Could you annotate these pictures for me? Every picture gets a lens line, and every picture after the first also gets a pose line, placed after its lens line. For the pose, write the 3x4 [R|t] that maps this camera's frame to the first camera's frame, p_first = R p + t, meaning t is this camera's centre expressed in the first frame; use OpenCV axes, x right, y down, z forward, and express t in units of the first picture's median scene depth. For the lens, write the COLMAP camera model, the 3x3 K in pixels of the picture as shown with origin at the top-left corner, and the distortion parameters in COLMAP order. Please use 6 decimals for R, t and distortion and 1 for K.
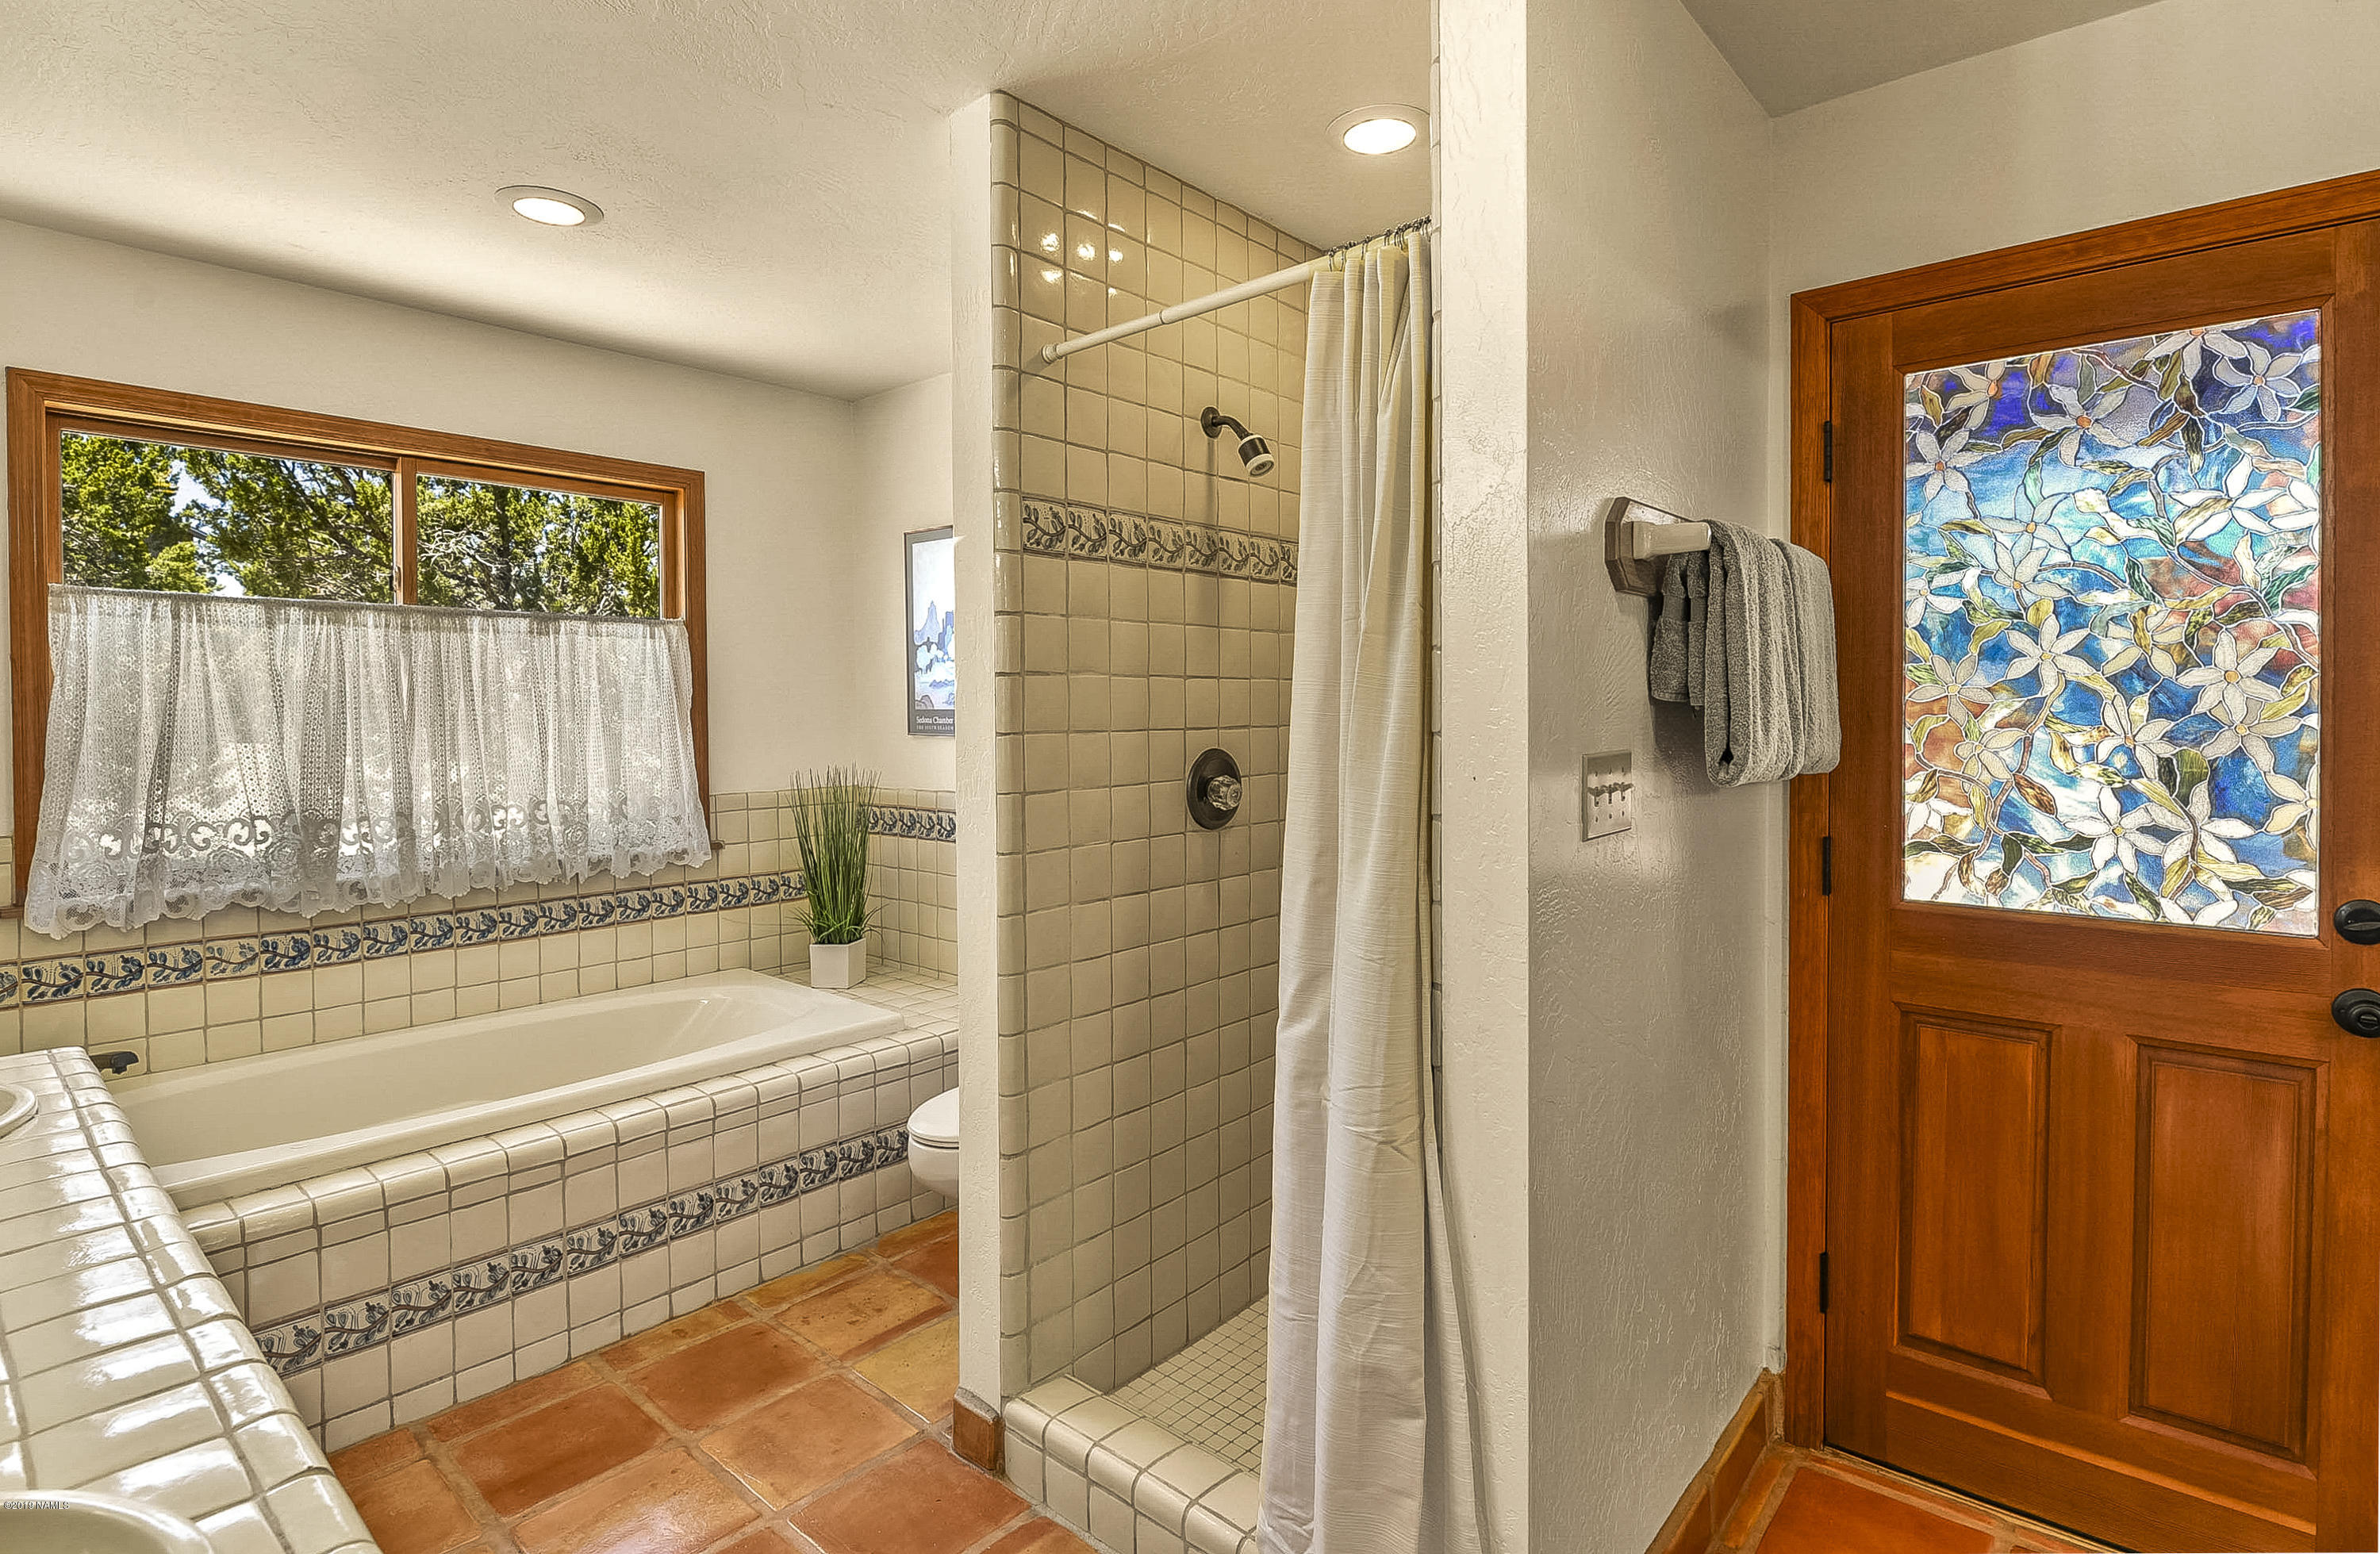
lens RADIAL K [[1167.5, 0, 1194.6], [0, 1167.5, 746.2], [0, 0, 1]] dist [0.008181, -0.016167]
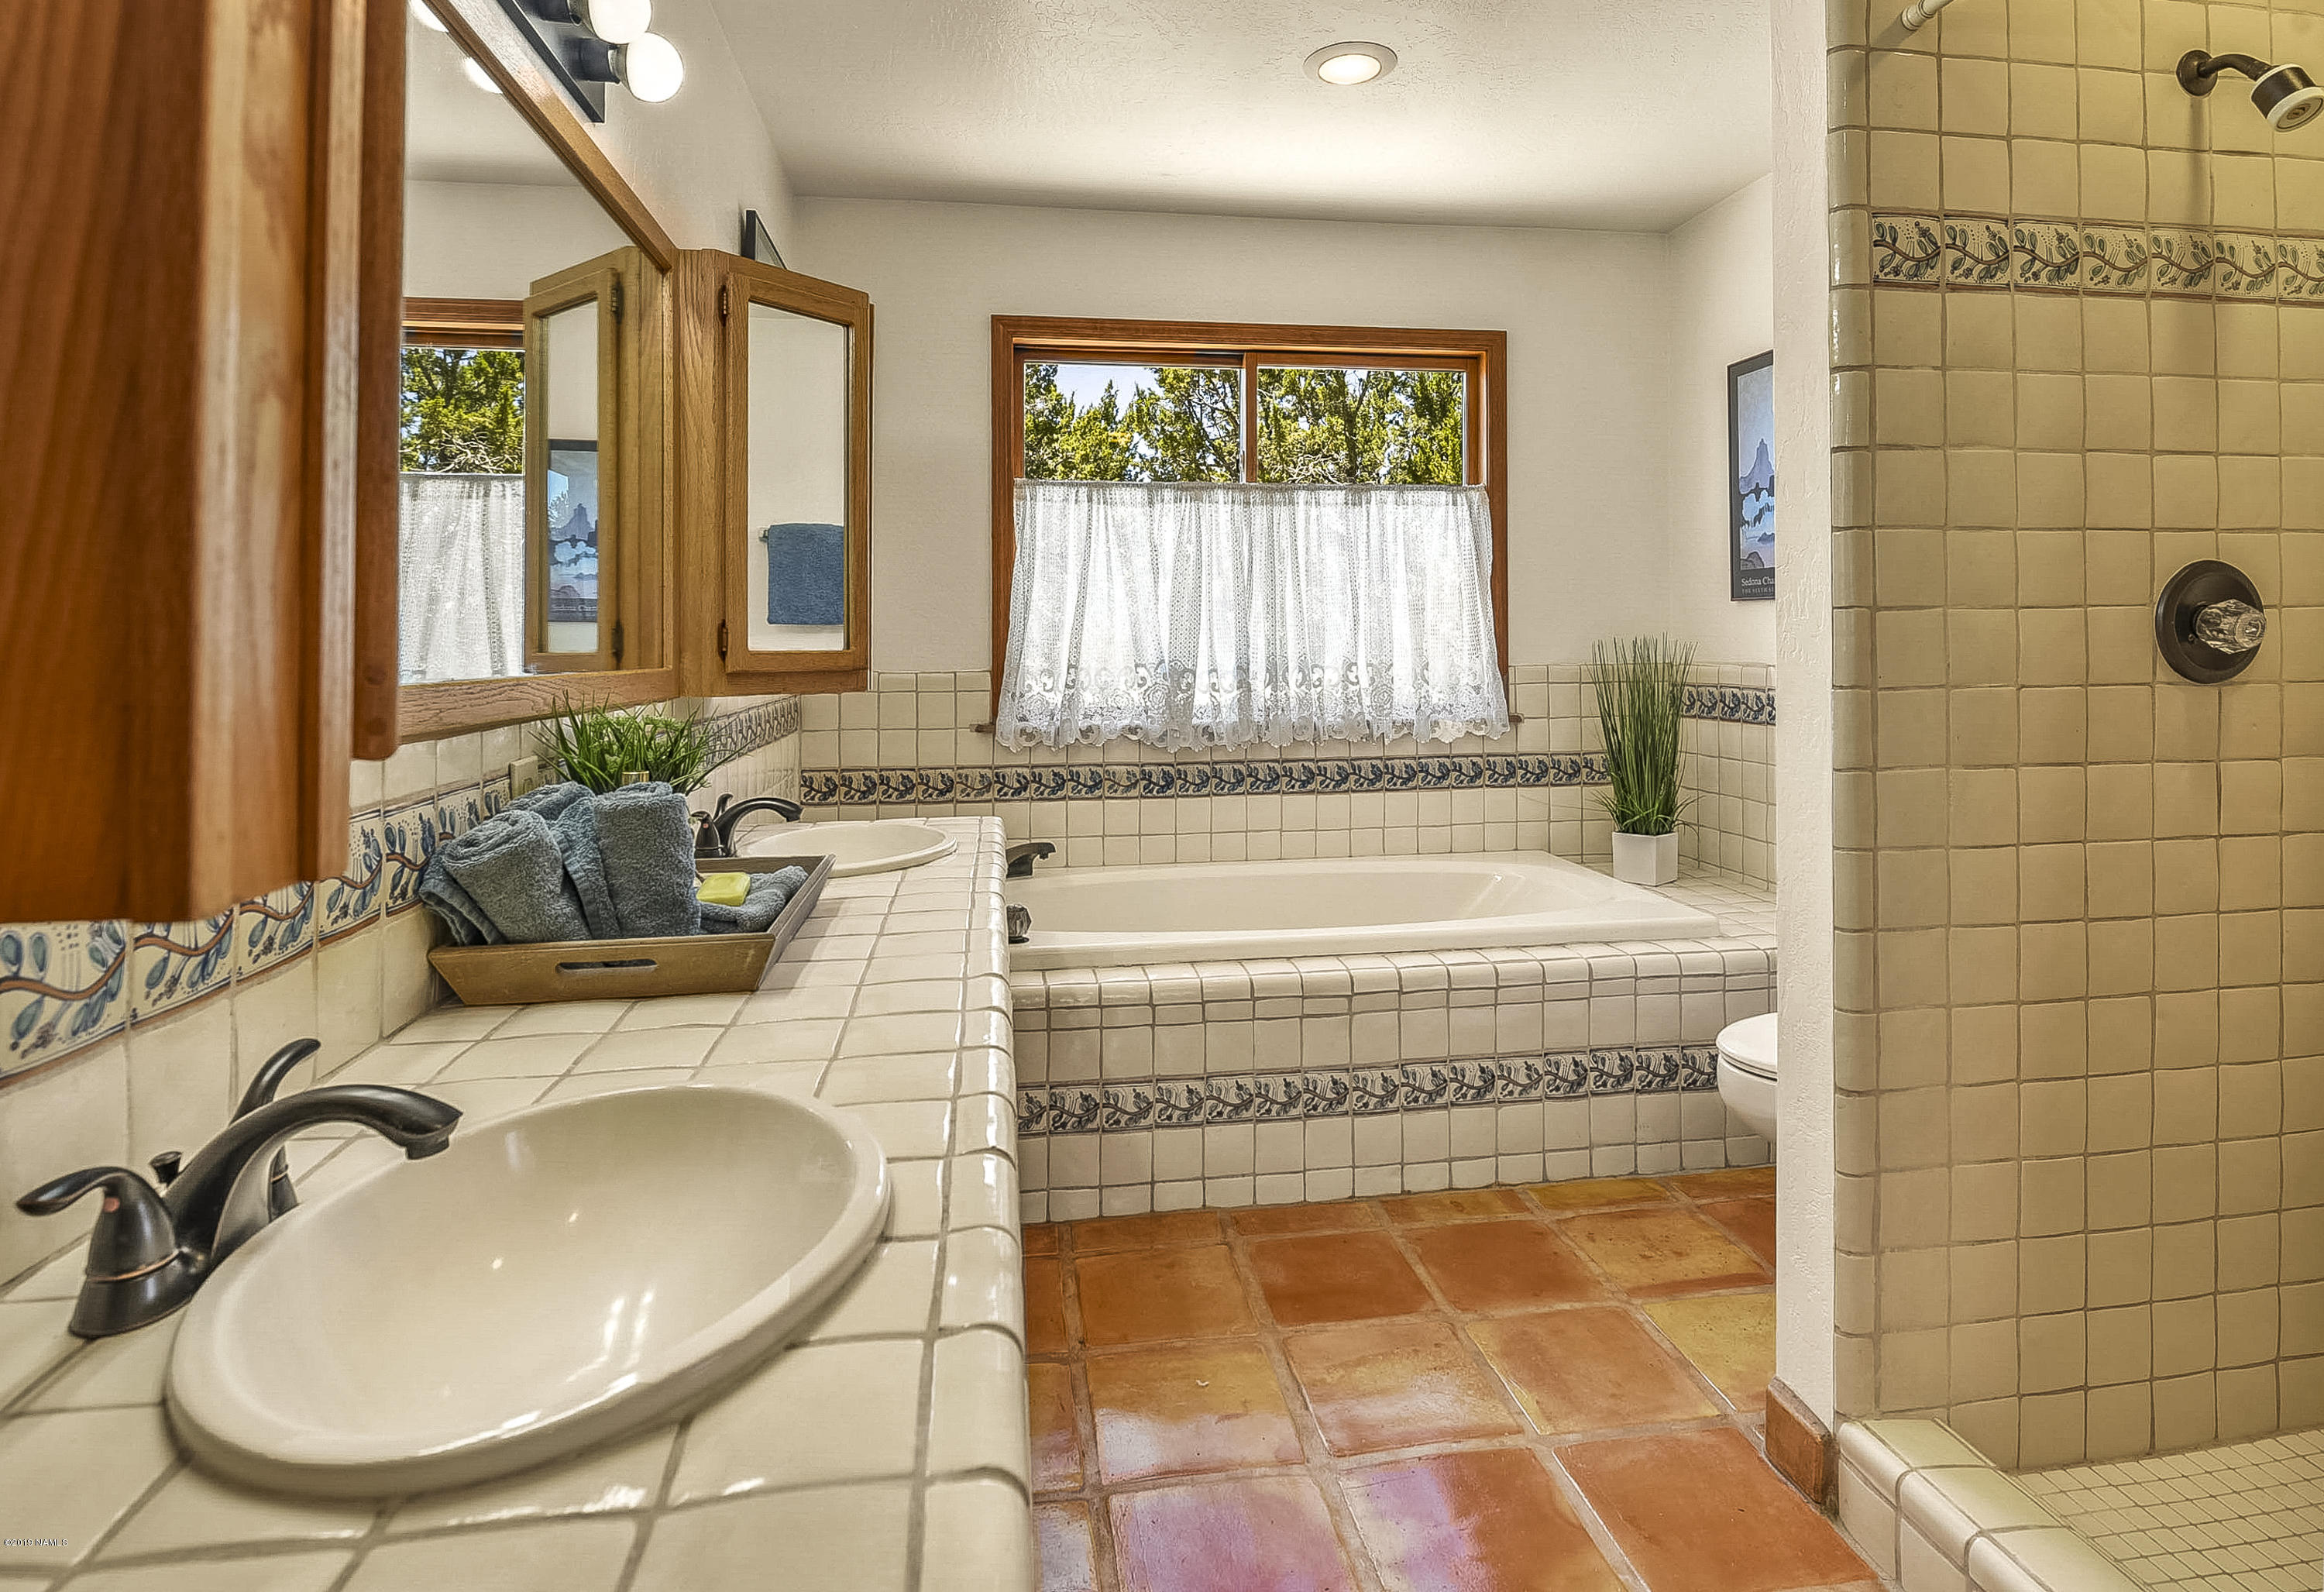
lens RADIAL K [[1169.0, 0, 1158.0], [0, 1169.0, 644.0], [0, 0, 1]] dist [-0.000174, -0.007317]
pose [[0.756580, -0.001450, -0.653900, -0.002864], [-0.018042, 0.999571, -0.023092, 0.070262], [0.653652, 0.029269, 0.756229, 0.106537]]
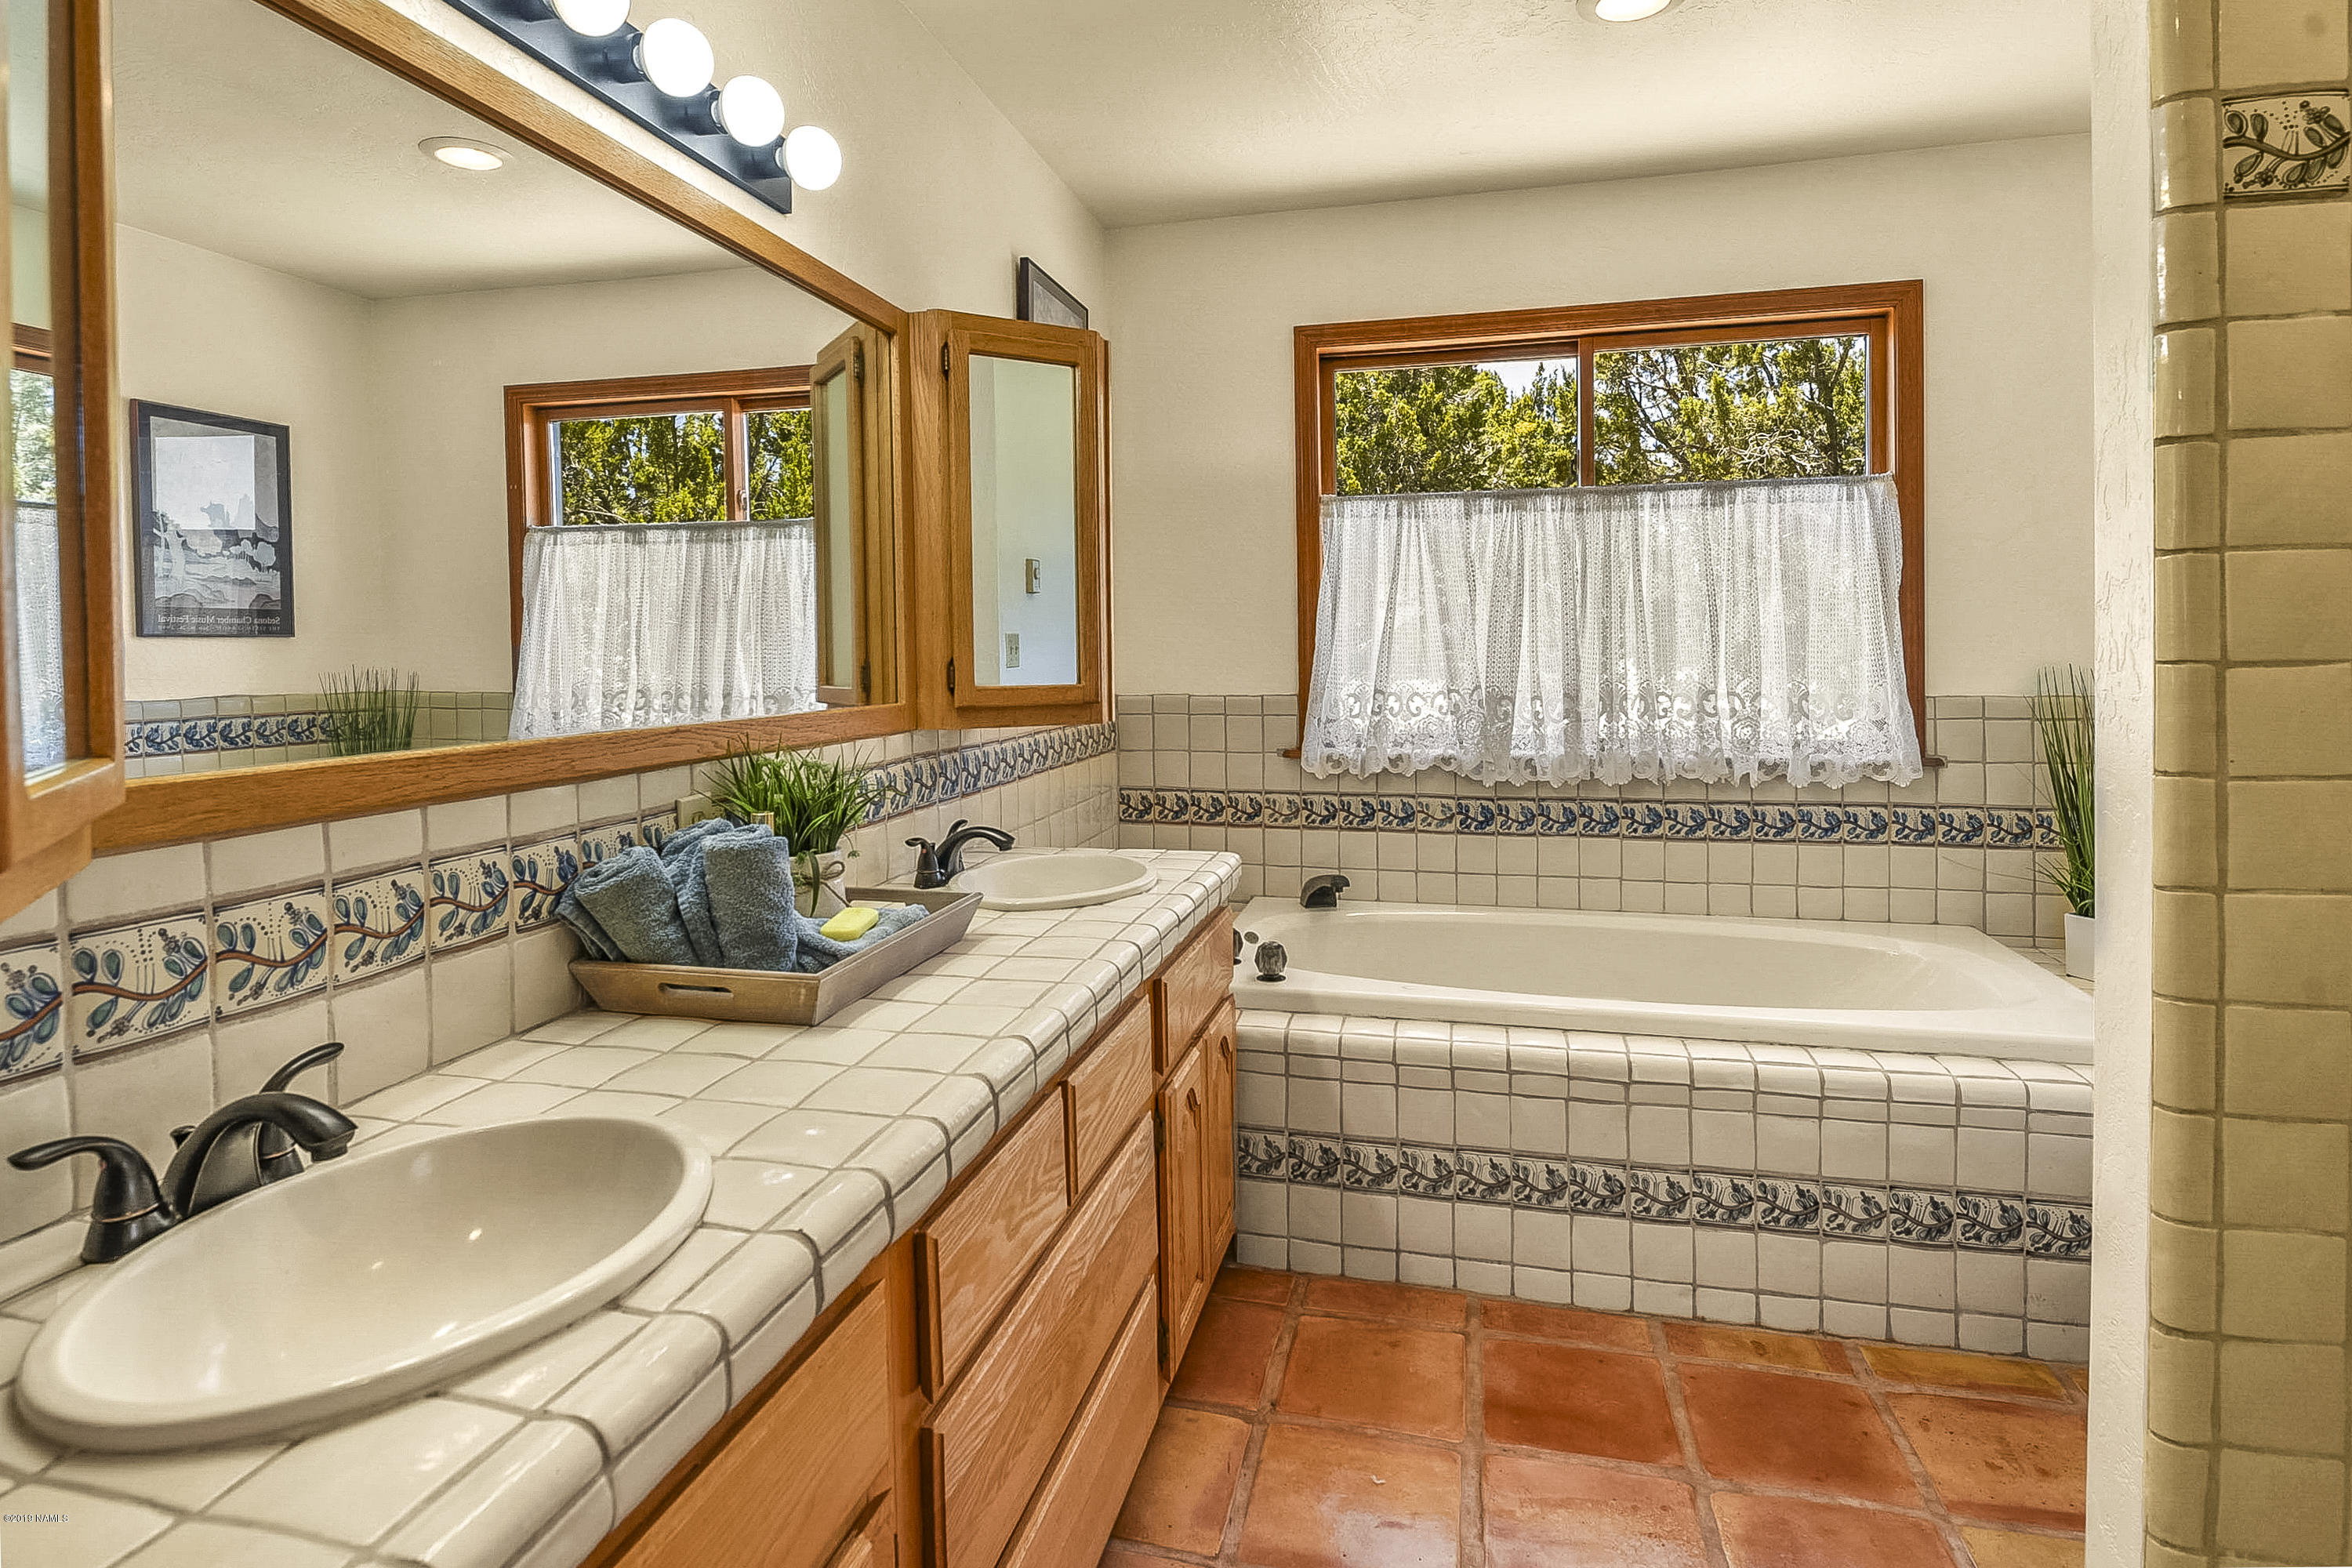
lens RADIAL K [[1192.7, 0, 1173.6], [0, 1192.7, 676.6], [0, 0, 1]] dist [0.002946, -0.008970]
pose [[0.448559, 0.023540, -0.893443, 0.096037], [-0.023130, 0.999624, 0.014725, 0.039003], [0.893454, 0.014061, 0.448935, 0.263931]]
